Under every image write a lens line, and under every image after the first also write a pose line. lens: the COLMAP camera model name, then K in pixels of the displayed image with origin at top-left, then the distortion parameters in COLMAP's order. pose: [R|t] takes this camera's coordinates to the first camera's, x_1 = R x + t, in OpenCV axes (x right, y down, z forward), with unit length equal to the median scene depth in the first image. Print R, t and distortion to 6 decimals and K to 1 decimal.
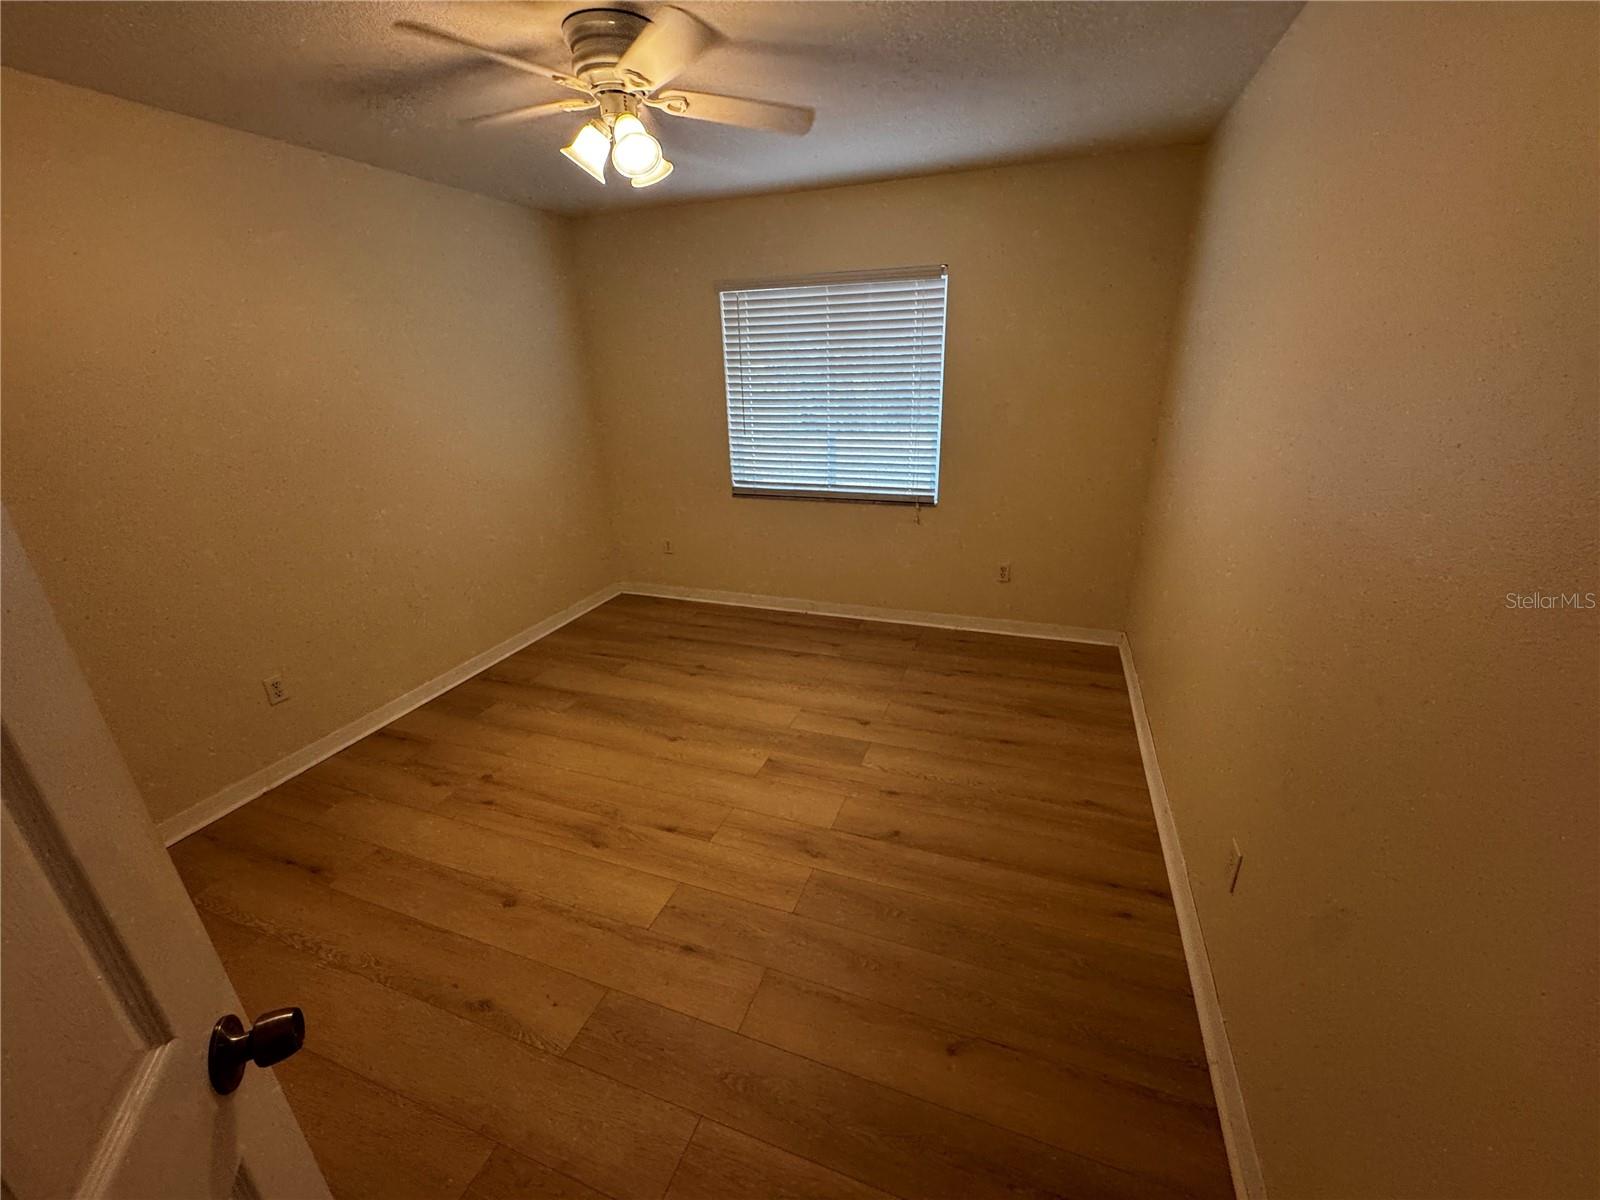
lens RADIAL K [[639.6, 0, 801.2], [0, 639.6, 600.2], [0, 0, 1]] dist [-0.002723, -0.000117]
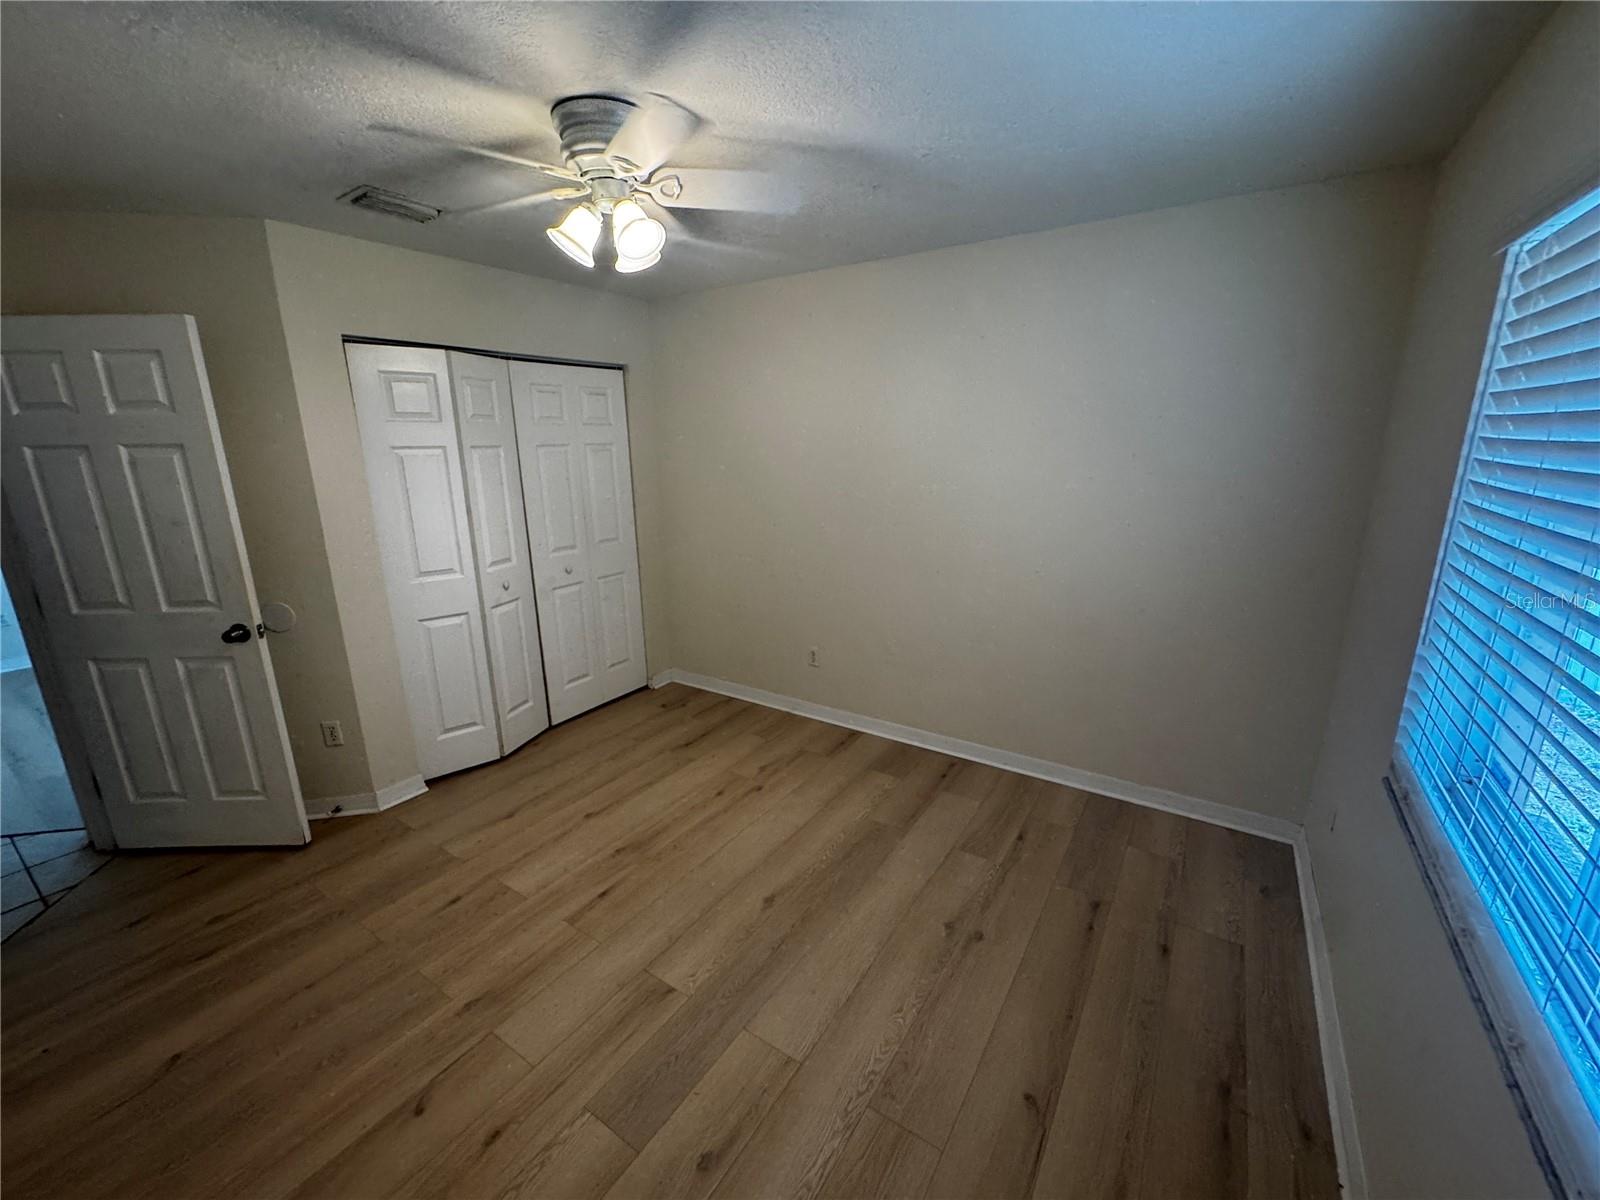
lens RADIAL K [[641.1, 0, 798.5], [0, 641.1, 622.2], [0, 0, 1]] dist [0.001122, 0.000136]
pose [[-0.226615, 0.300613, -0.926433, 0.482451], [-0.328365, 0.871912, 0.363244, -0.436836], [0.916963, 0.386525, -0.098877, 1.099354]]
